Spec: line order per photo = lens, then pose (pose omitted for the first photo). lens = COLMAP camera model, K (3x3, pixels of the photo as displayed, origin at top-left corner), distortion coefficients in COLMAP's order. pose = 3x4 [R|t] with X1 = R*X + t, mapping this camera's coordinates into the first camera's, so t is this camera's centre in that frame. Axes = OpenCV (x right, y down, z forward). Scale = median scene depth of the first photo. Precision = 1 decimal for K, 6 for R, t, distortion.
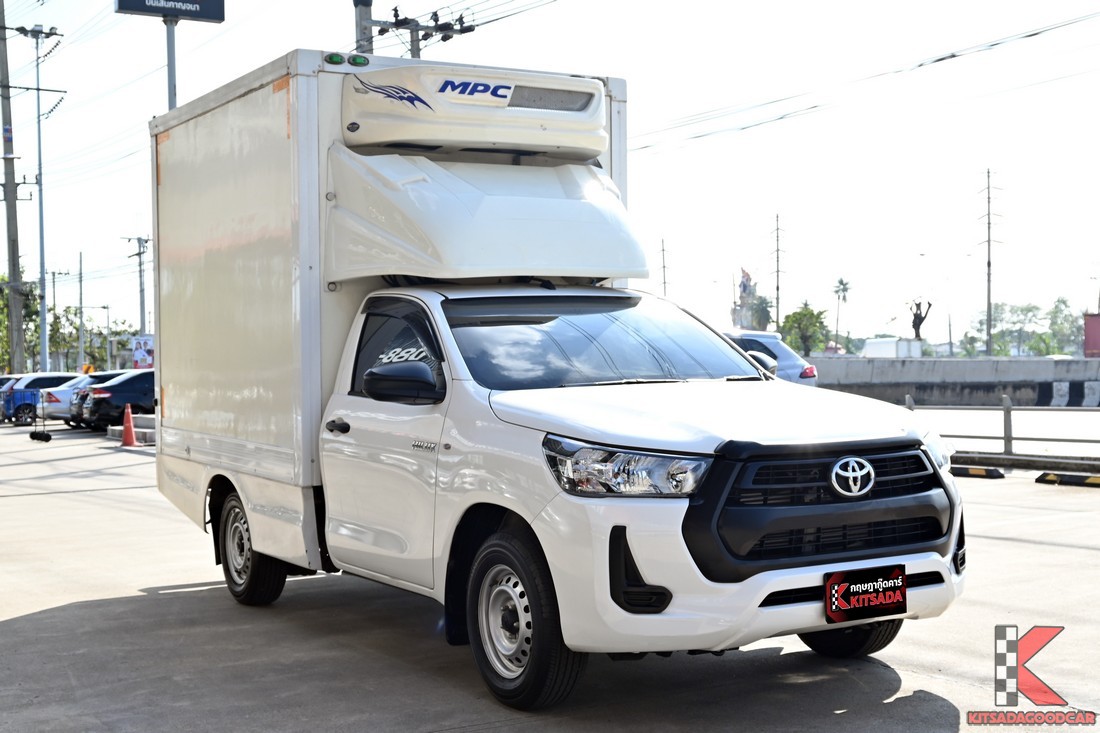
lens RADIAL K [[1492.1, 0, 550.0], [0, 1492.1, 366.5], [0, 0, 1]] dist [0.008601, -0.021119]
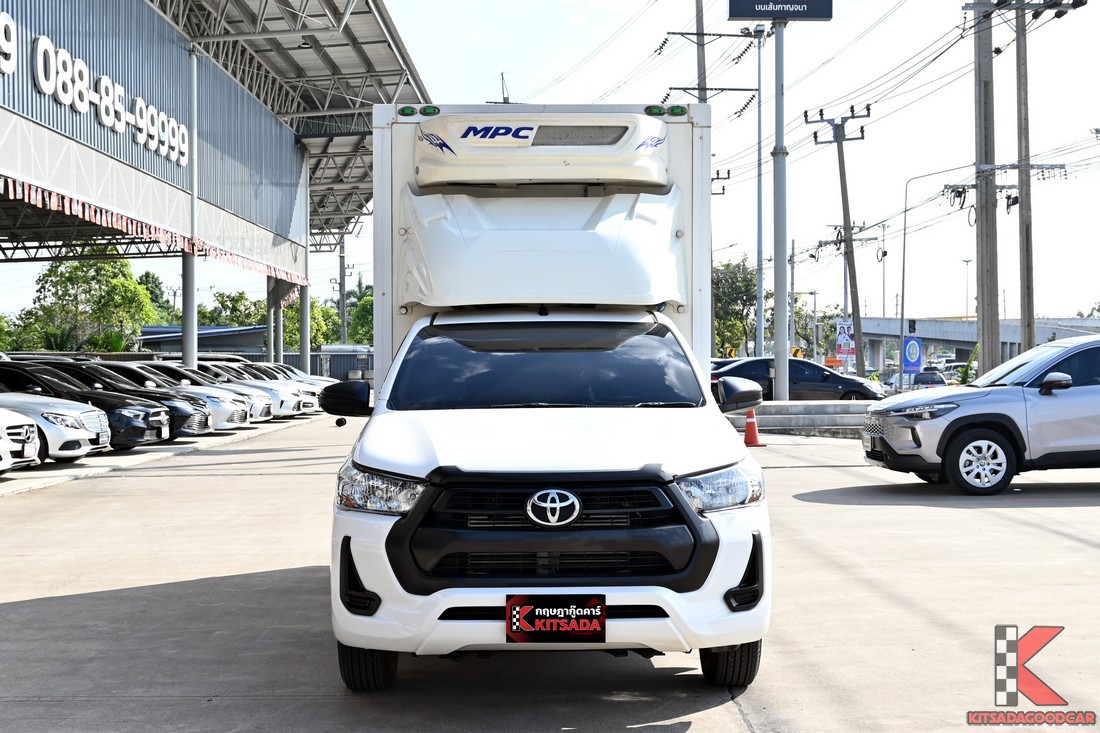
lens RADIAL K [[1492.1, 0, 550.0], [0, 1492.1, 366.5], [0, 0, 1]] dist [0.008601, -0.021119]
pose [[0.871448, 0.022482, -0.489973, 0.712262], [-0.016148, 0.999723, 0.017150, -0.043904], [0.490223, -0.007033, 0.871569, 0.076659]]
